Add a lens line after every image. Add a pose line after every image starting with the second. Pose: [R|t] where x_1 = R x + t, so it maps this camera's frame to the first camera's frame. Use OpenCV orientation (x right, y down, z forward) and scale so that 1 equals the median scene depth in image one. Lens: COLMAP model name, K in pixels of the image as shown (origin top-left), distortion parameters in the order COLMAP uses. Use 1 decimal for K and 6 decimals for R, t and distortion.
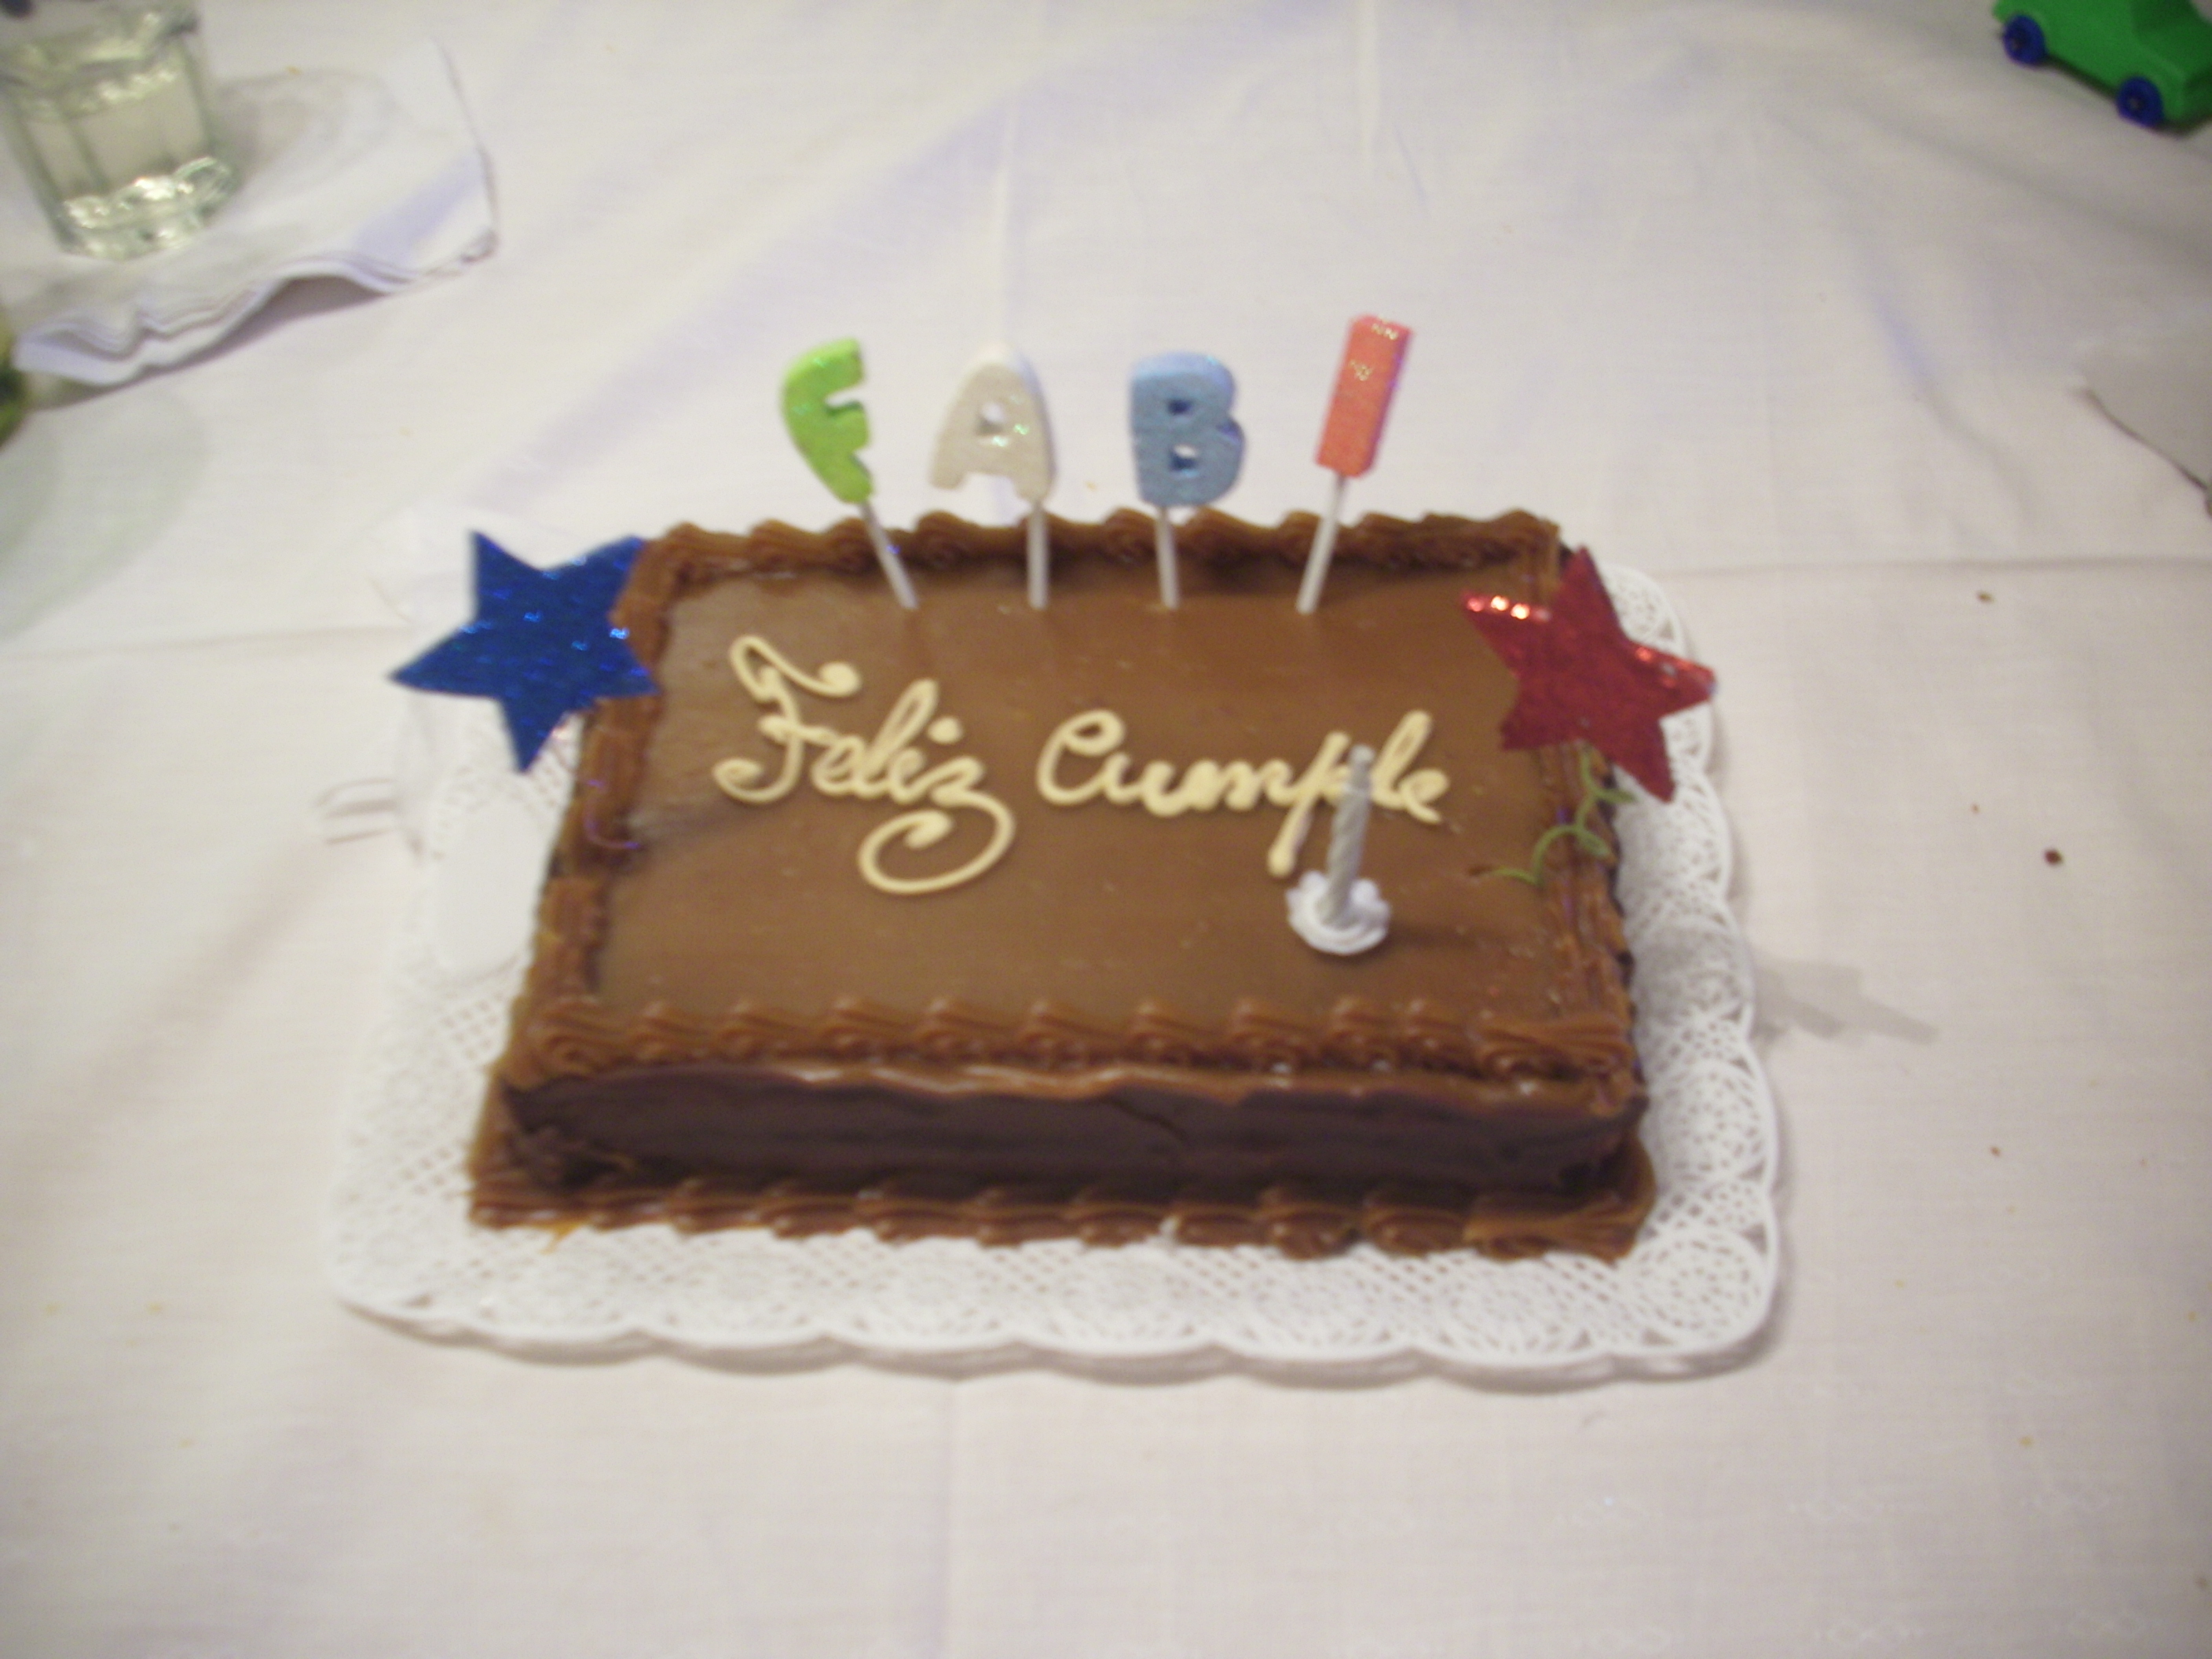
lens RADIAL K [[2280.6, 0, 1103.9], [0, 2280.6, 837.0], [0, 0, 1]] dist [-0.152413, 0.037399]
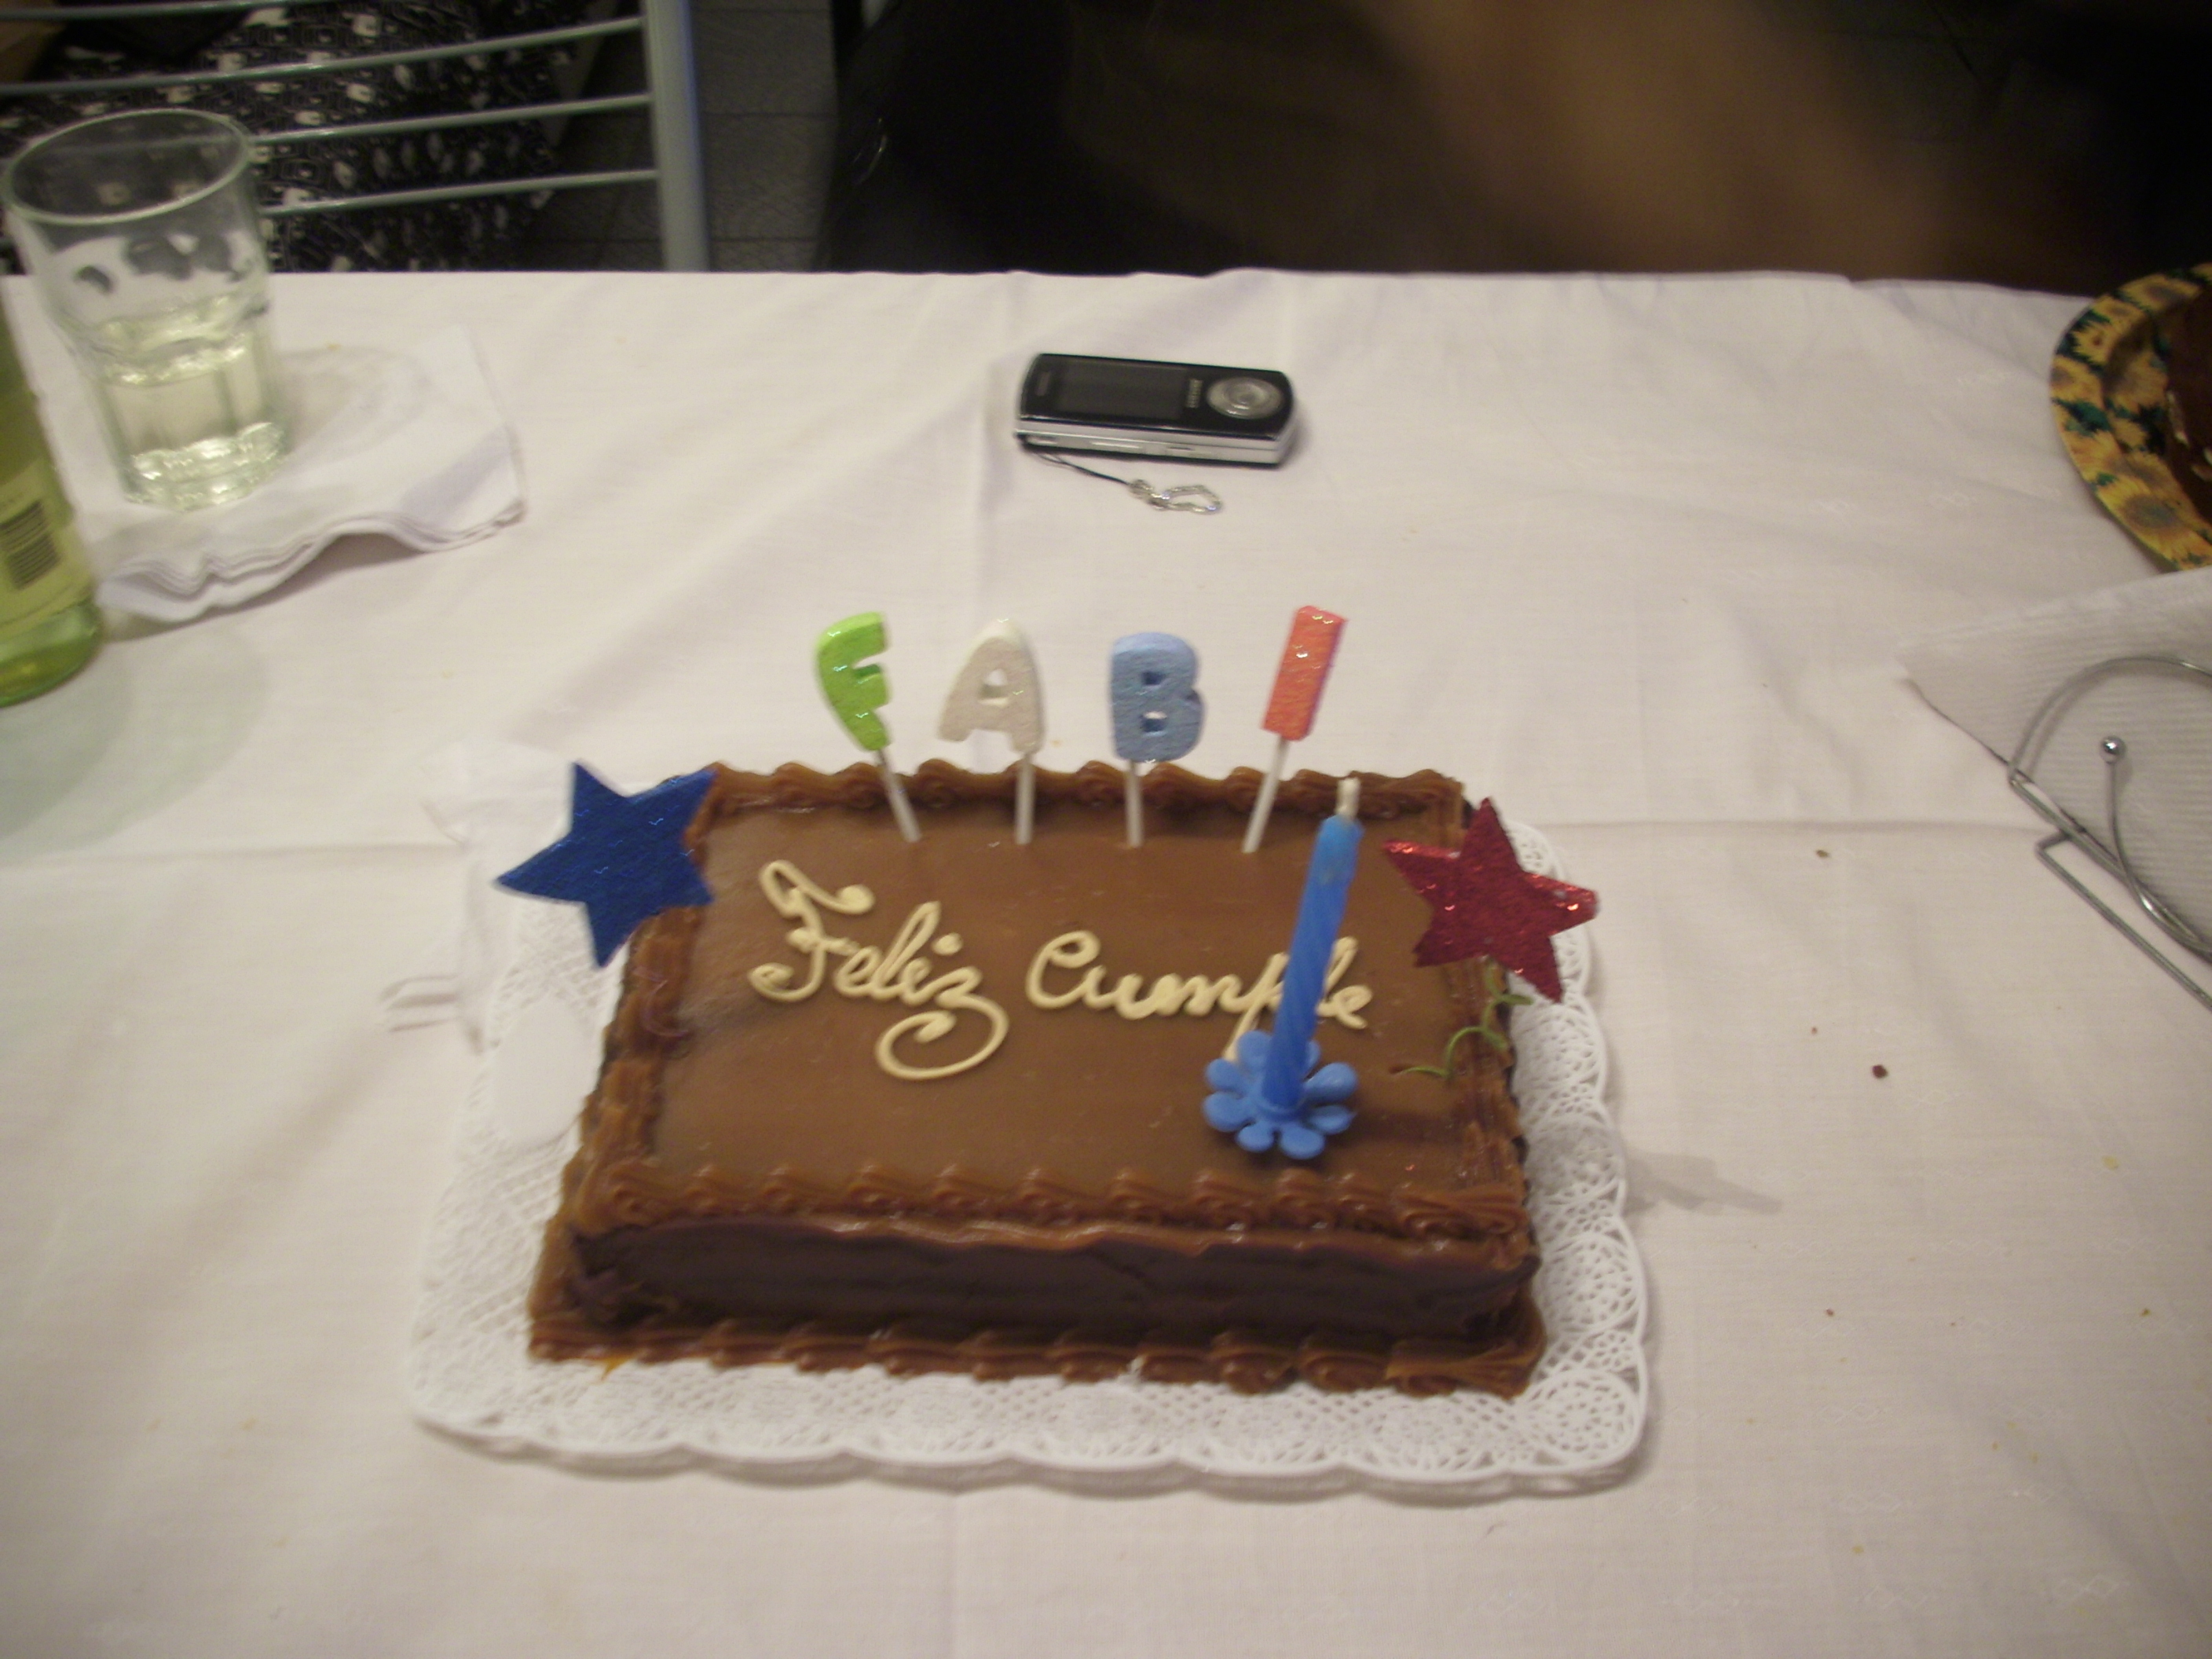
lens RADIAL K [[2270.8, 0, 1112.6], [0, 2270.8, 826.1], [0, 0, 1]] dist [-0.169285, 0.148230]
pose [[0.998089, 0.024698, 0.056651, -0.053690], [-0.017857, 0.992824, -0.118244, 0.030460], [-0.059165, 0.117007, 0.991367, -0.180201]]
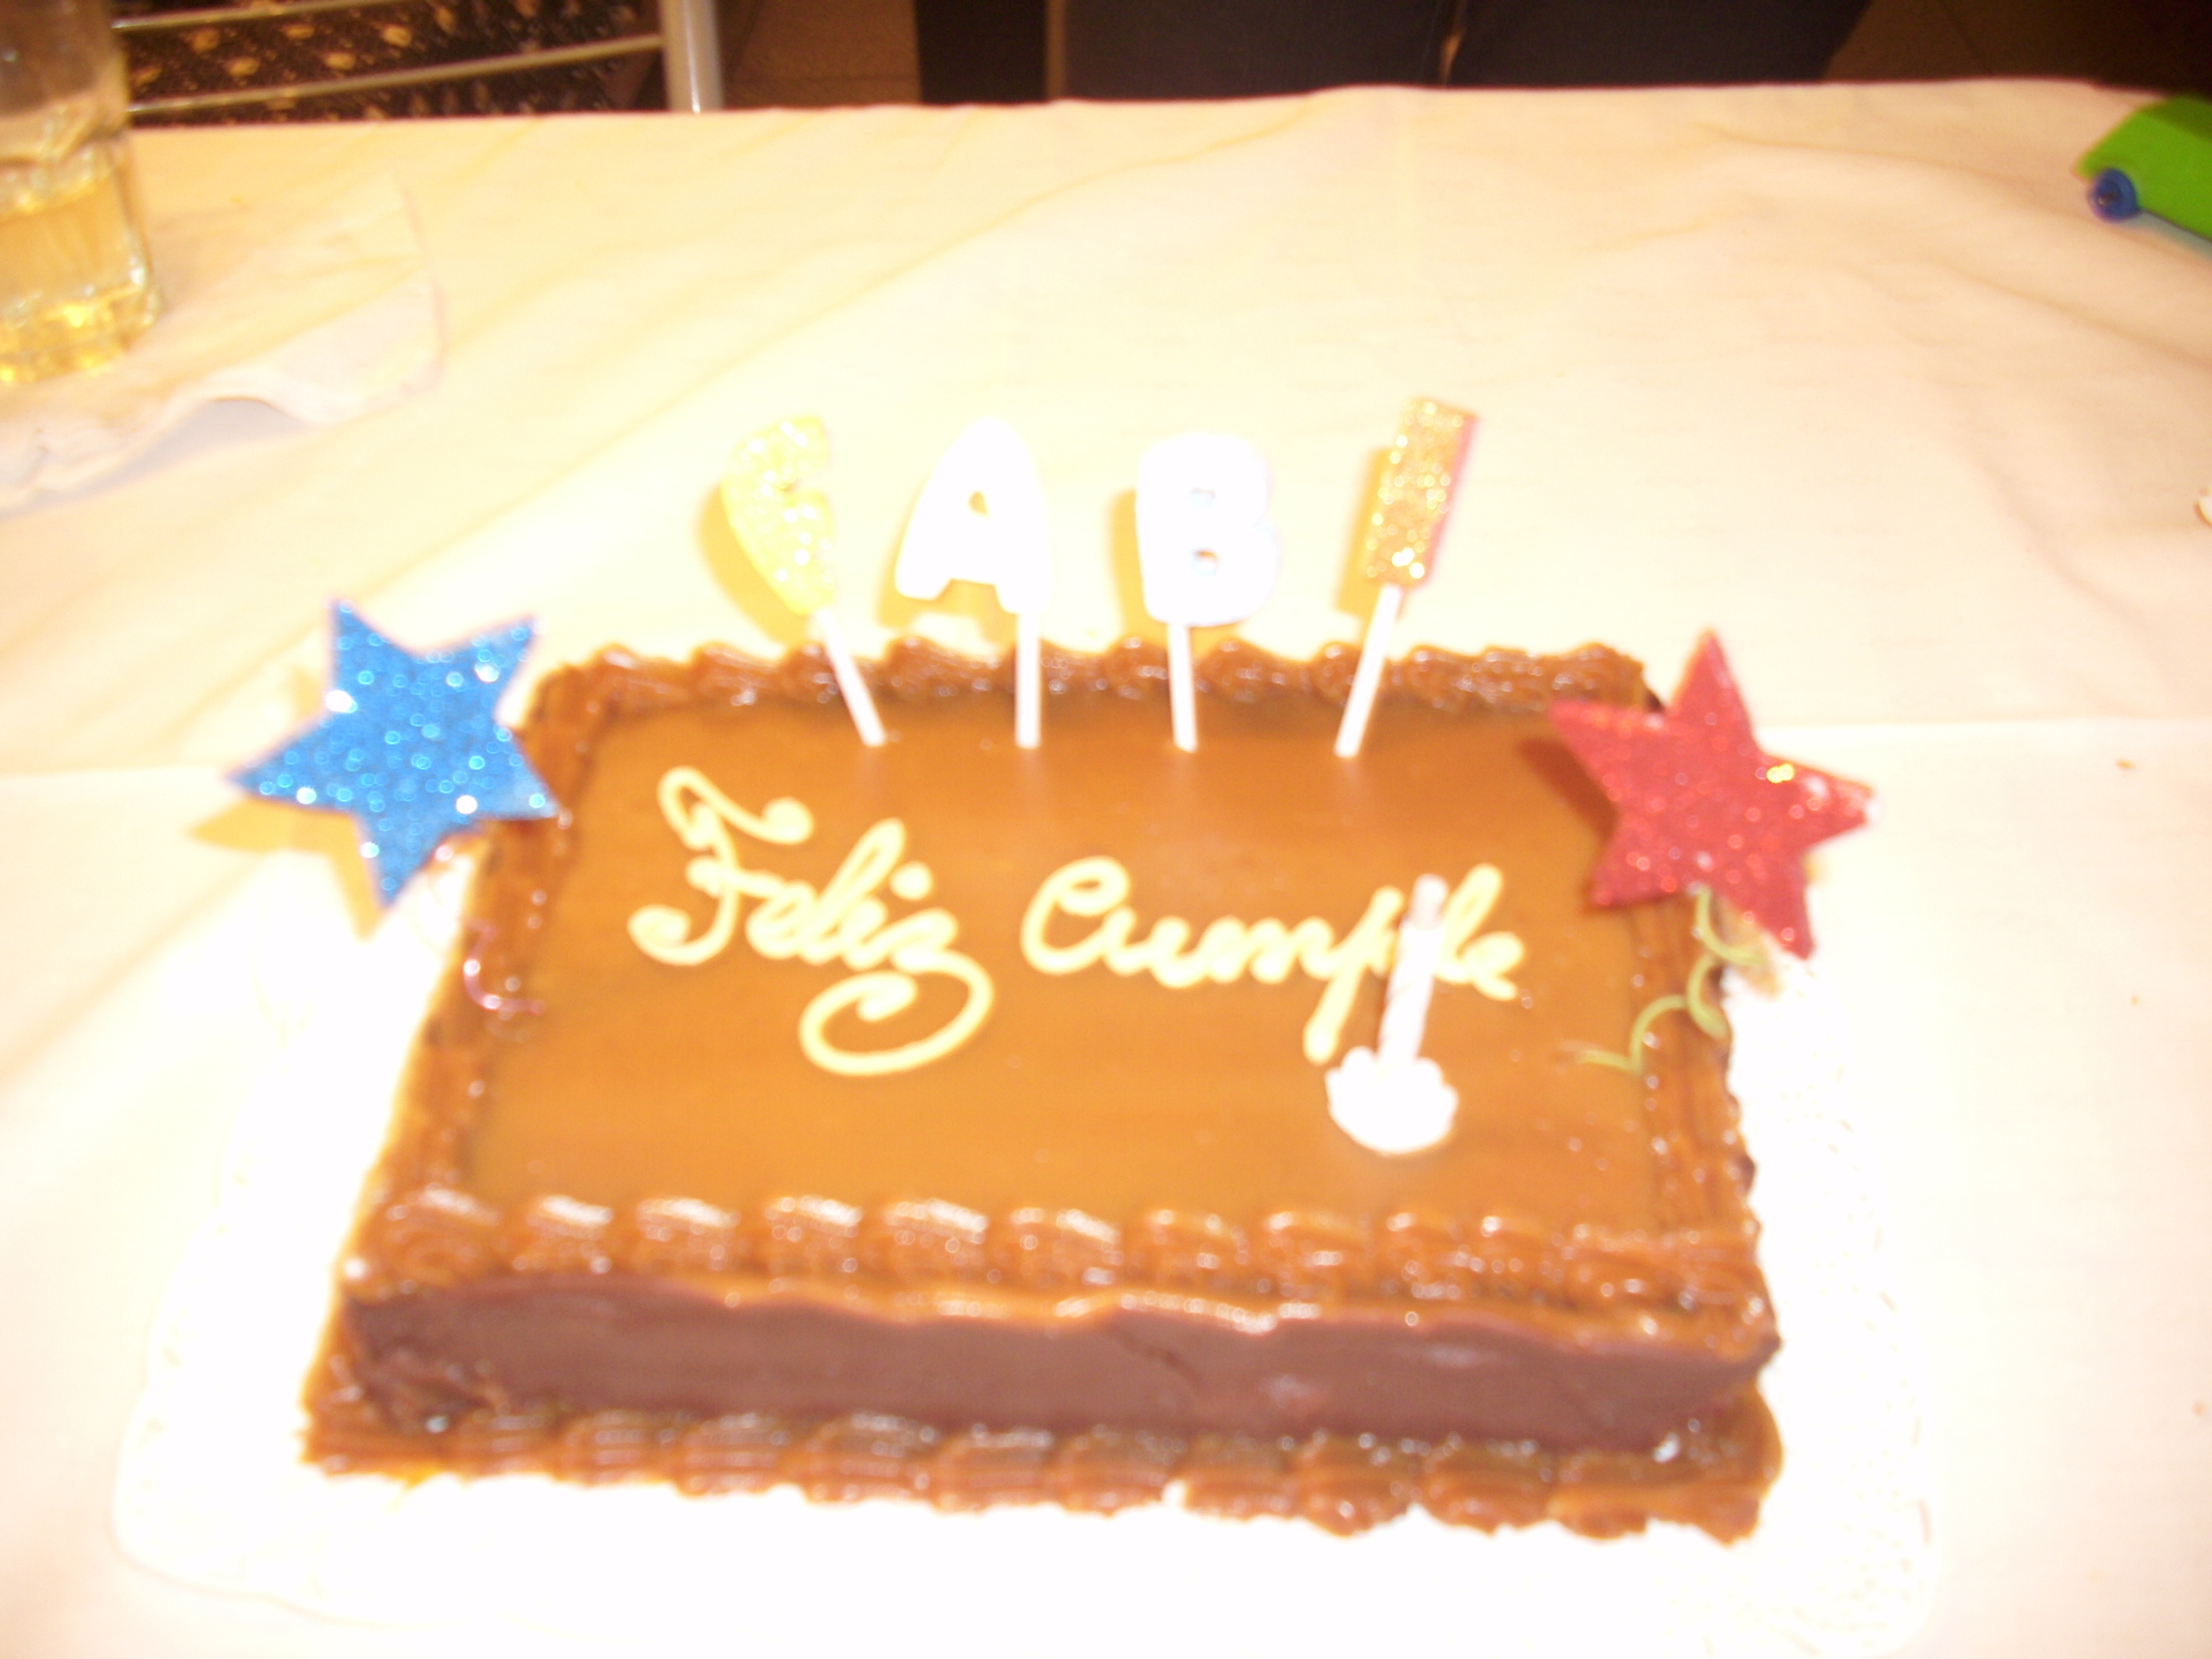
lens RADIAL K [[2270.8, 0, 1112.6], [0, 2270.8, 826.1], [0, 0, 1]] dist [-0.169285, 0.148230]
pose [[0.999808, 0.019165, 0.004060, -0.000726], [-0.018496, 0.991753, -0.126821, 0.036632], [-0.006457, 0.126722, 0.991917, 0.186839]]
